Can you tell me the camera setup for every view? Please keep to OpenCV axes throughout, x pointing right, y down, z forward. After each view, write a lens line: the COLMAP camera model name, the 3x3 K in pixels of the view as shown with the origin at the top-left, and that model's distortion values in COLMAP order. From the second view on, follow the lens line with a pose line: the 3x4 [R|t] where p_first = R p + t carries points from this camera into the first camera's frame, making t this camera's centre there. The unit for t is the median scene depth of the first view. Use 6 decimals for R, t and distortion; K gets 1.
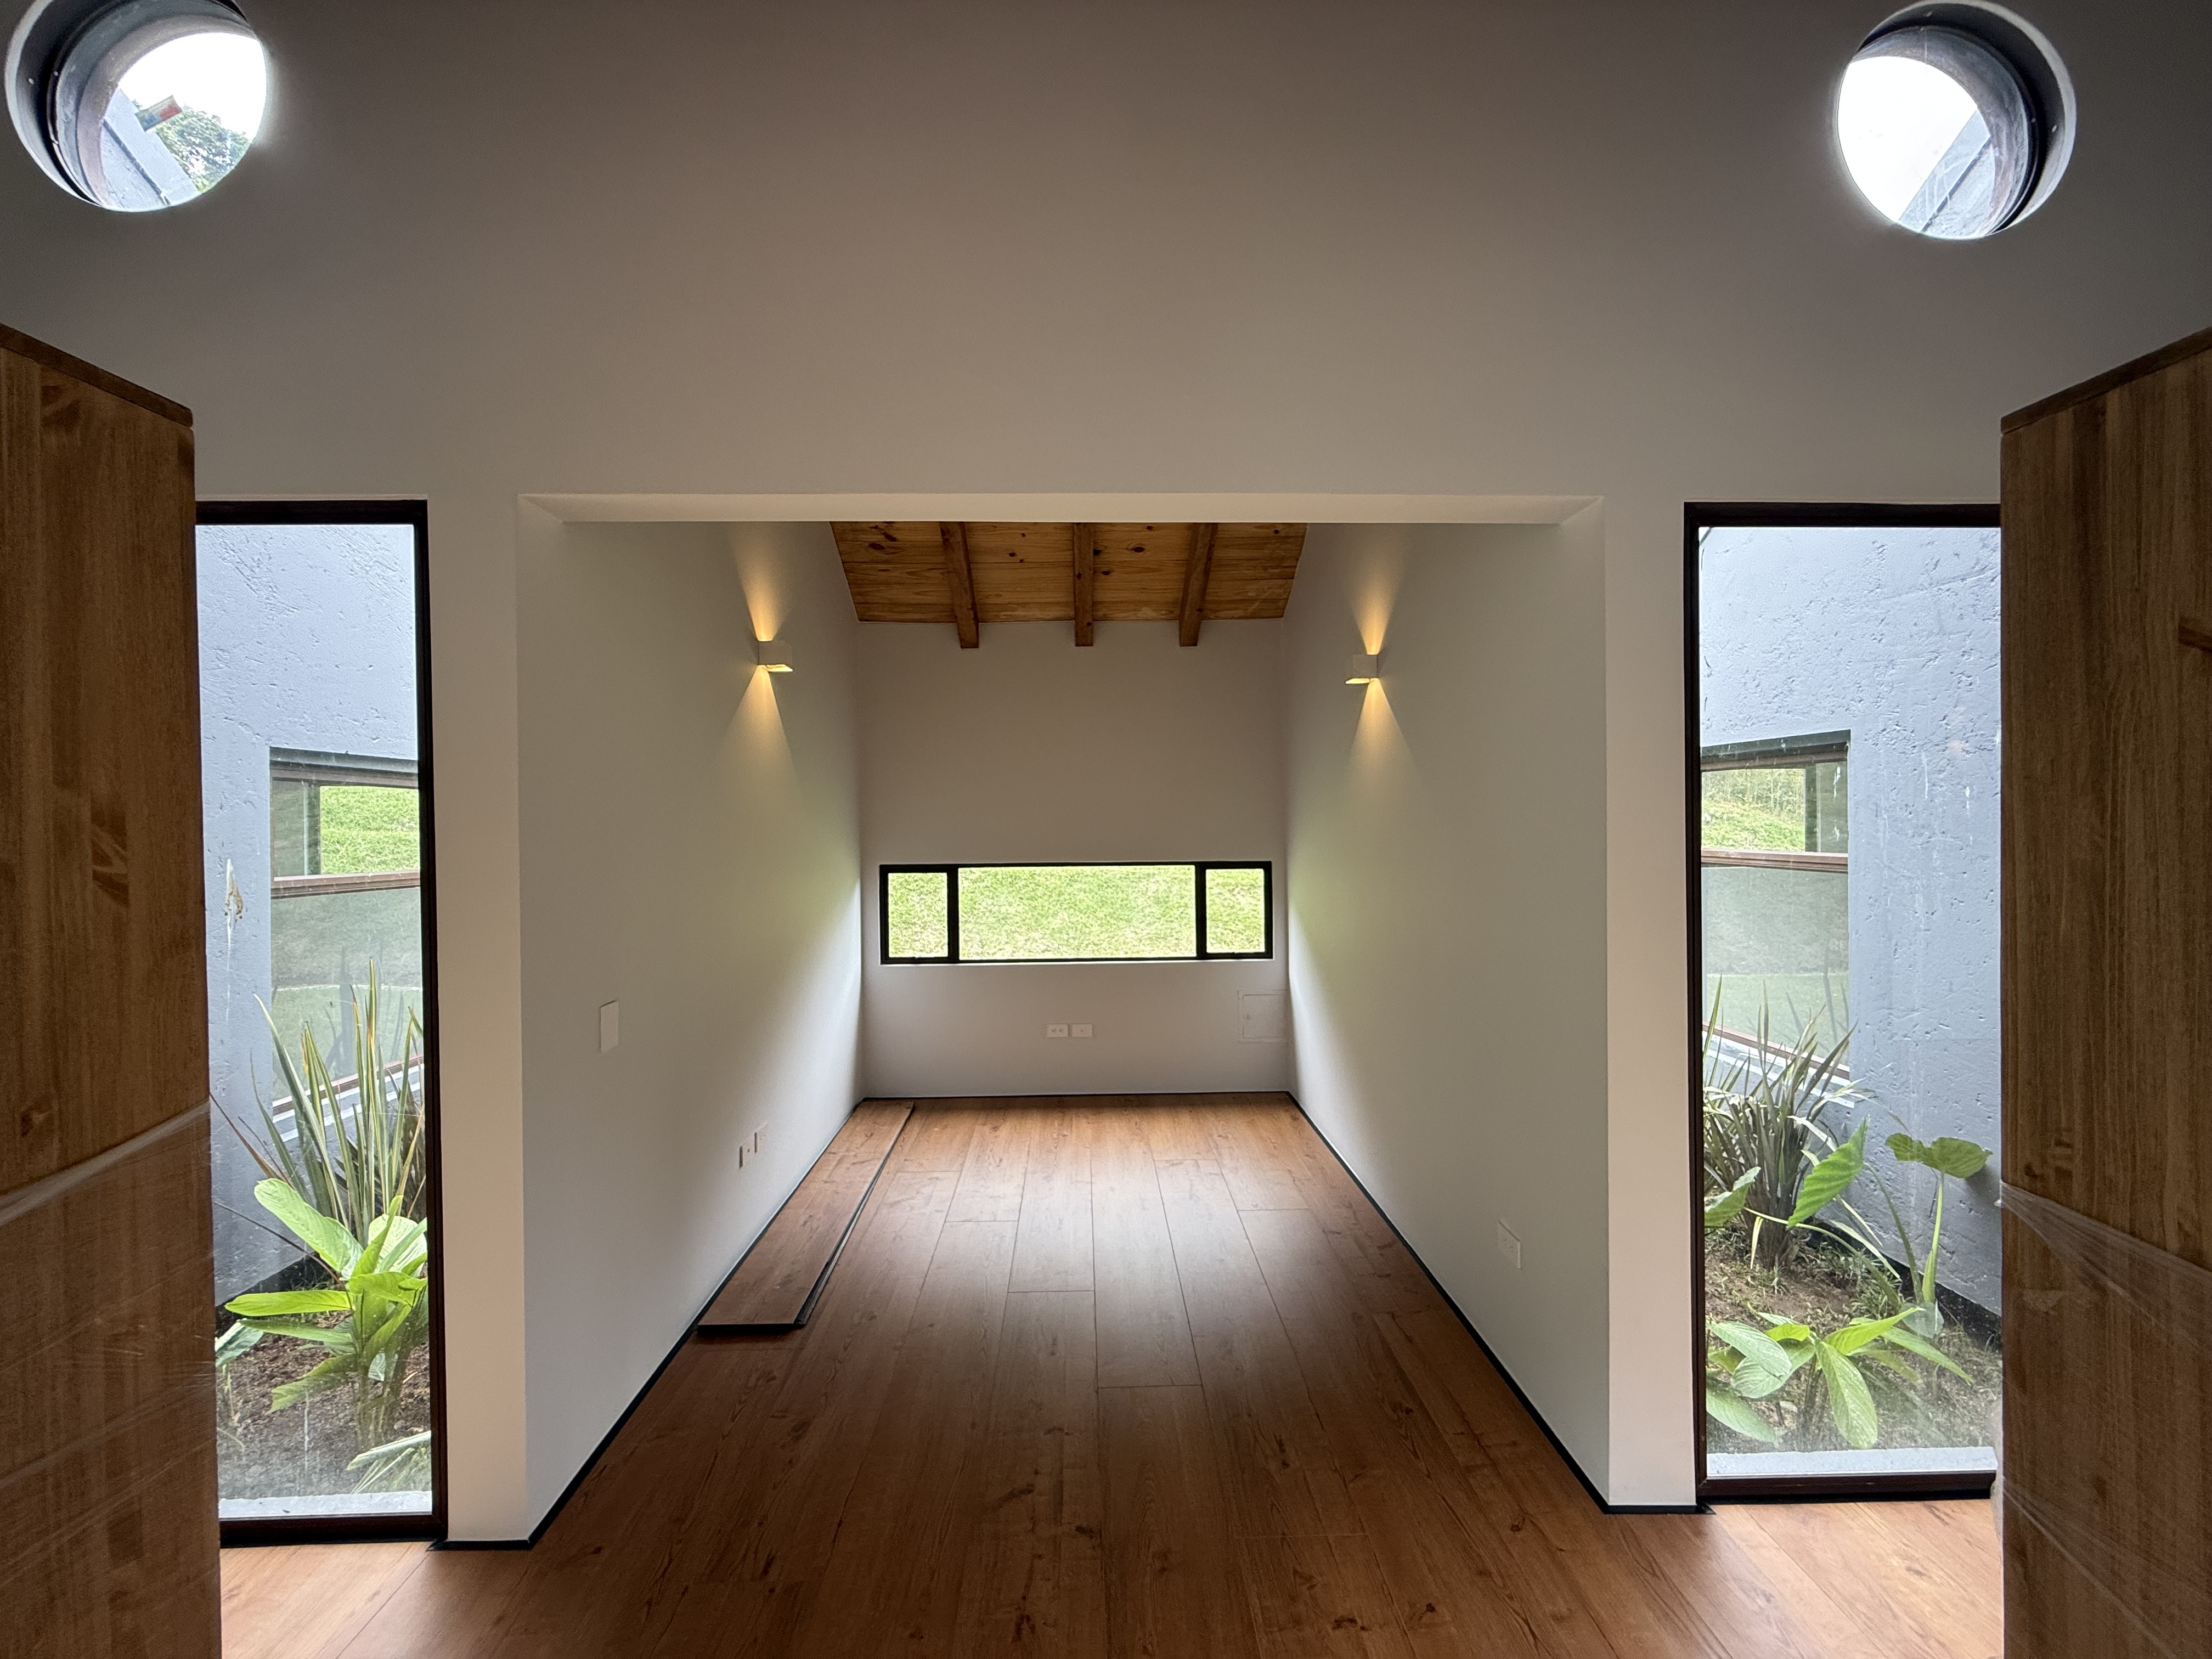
lens RADIAL K [[879.9, 0, 1111.9], [0, 879.9, 823.3], [0, 0, 1]] dist [0.001676, -0.000586]
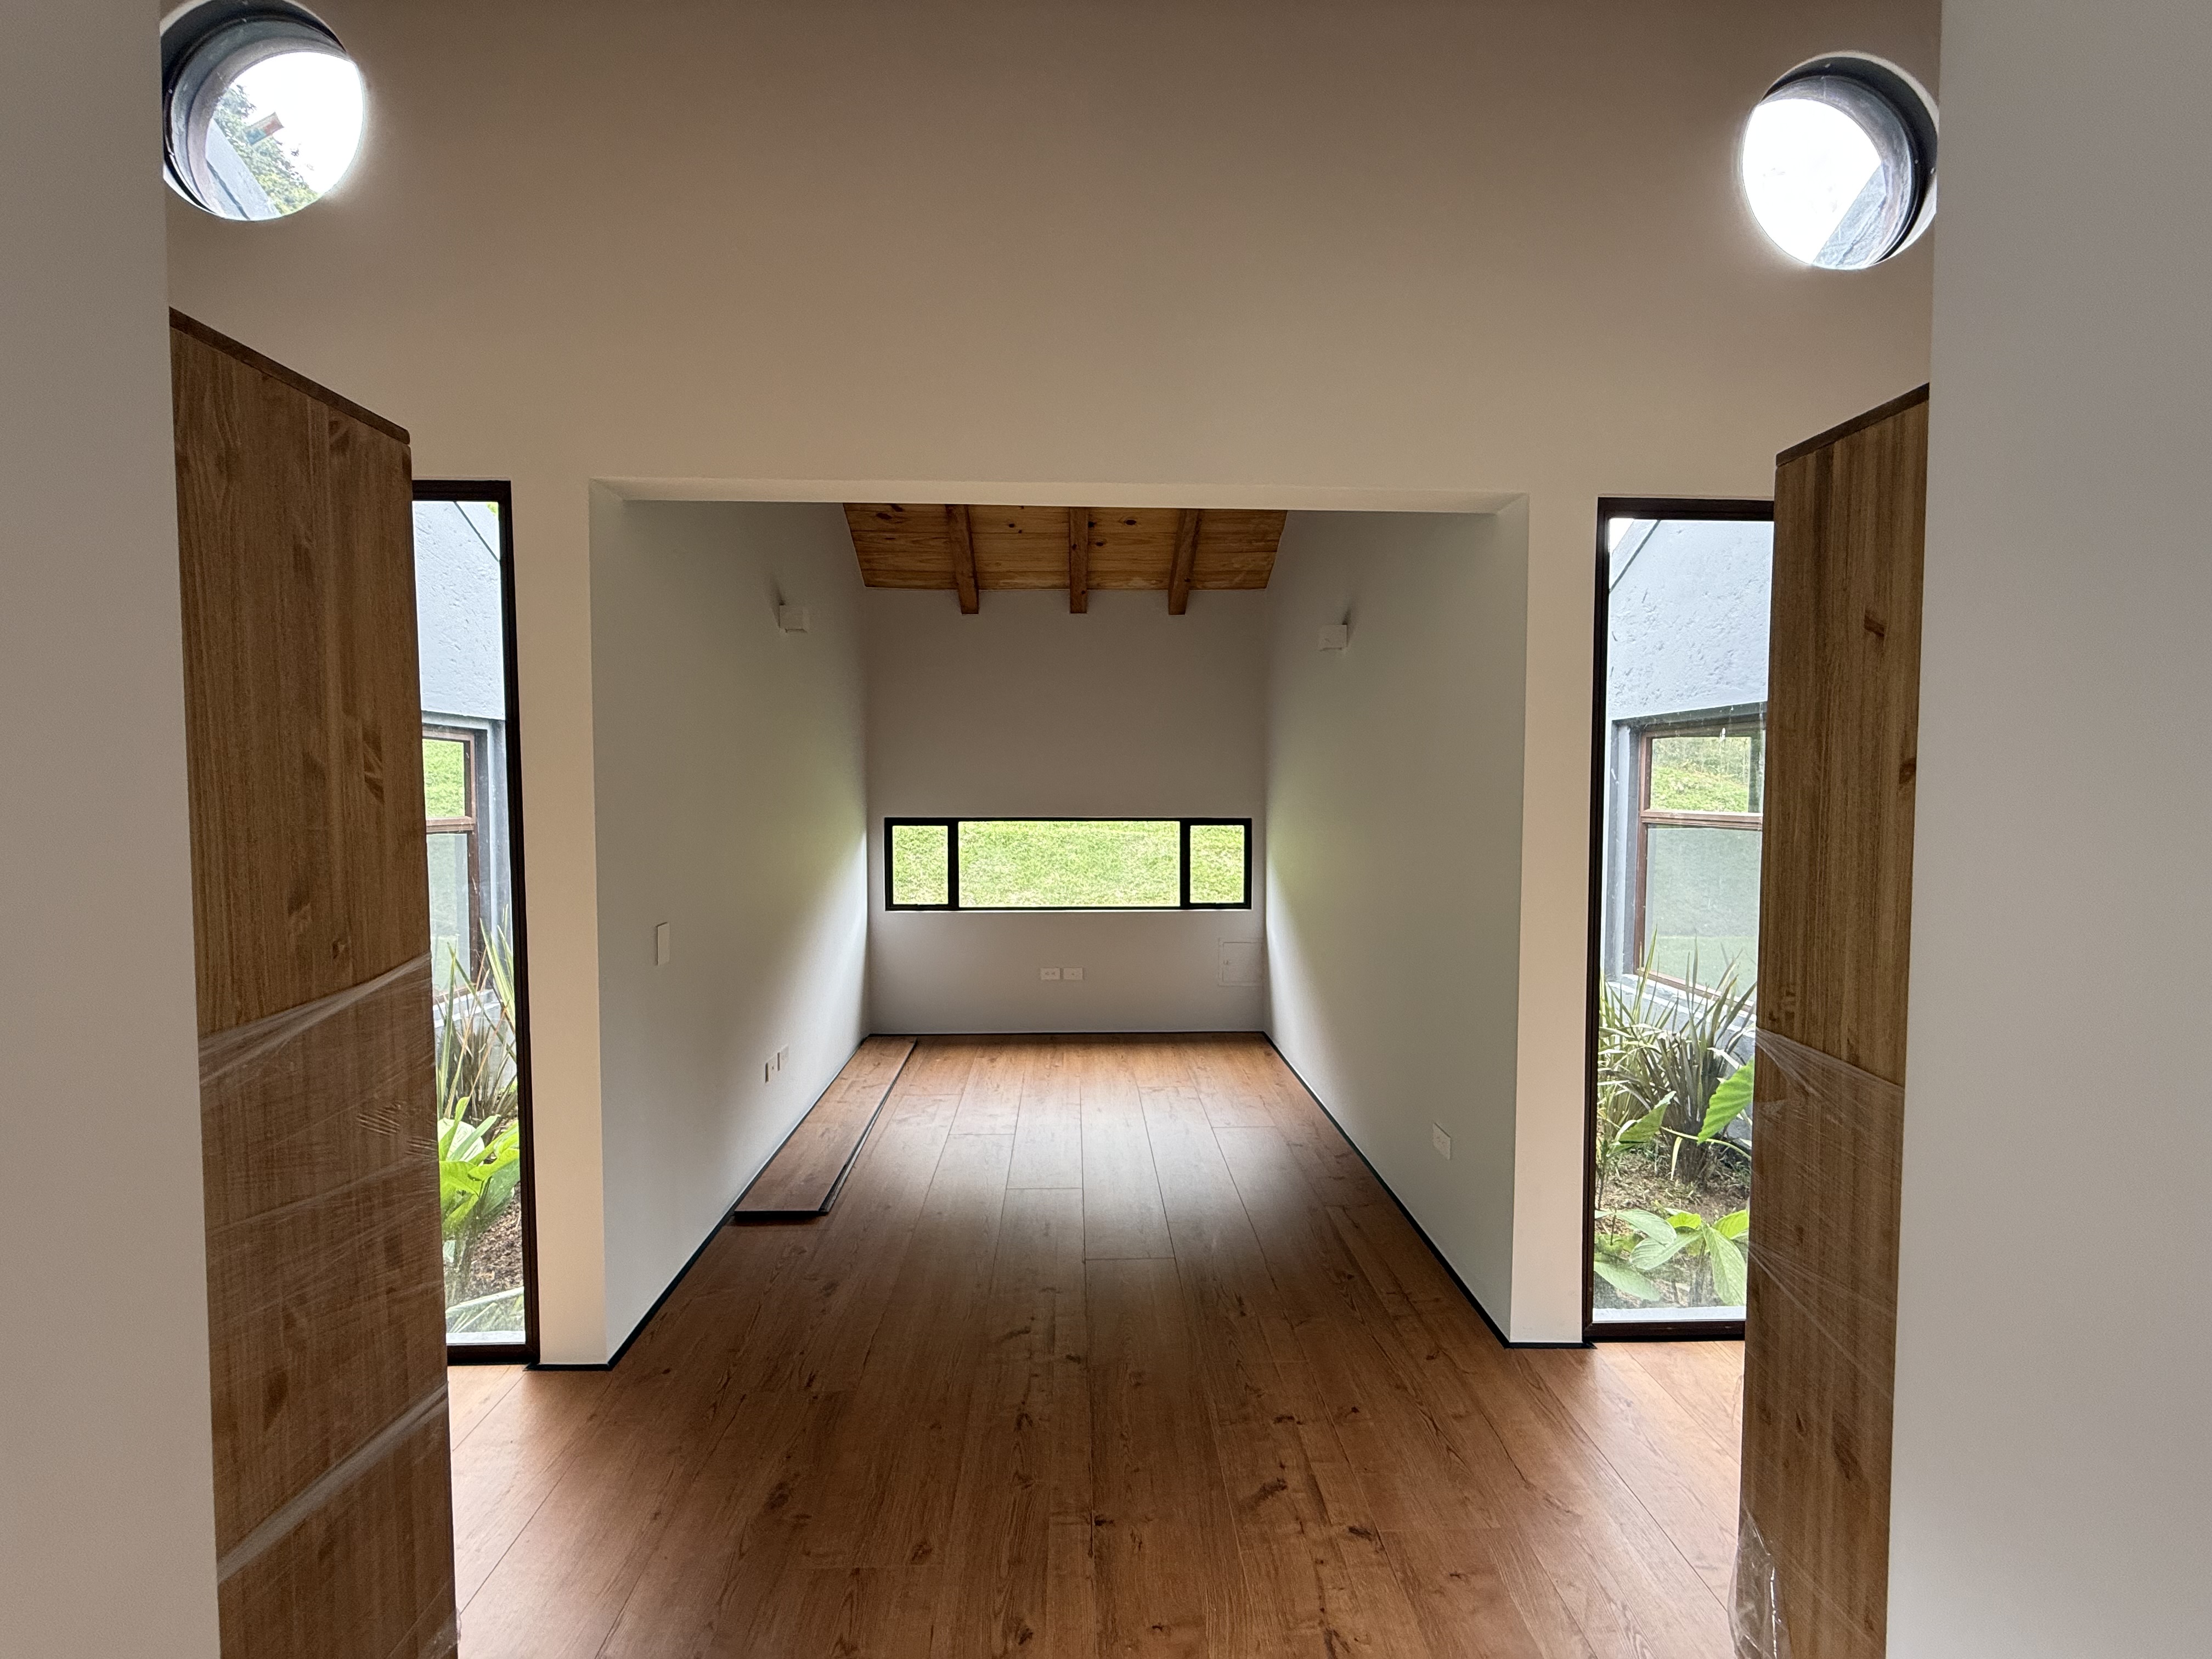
lens RADIAL K [[879.9, 0, 1110.9], [0, 879.9, 825.0], [0, 0, 1]] dist [0.001676, -0.000586]
pose [[0.999904, 0.010454, 0.009136, 0.001586], [-0.010804, 0.999177, 0.039097, 0.024852], [-0.008720, -0.039192, 0.999194, -0.151235]]
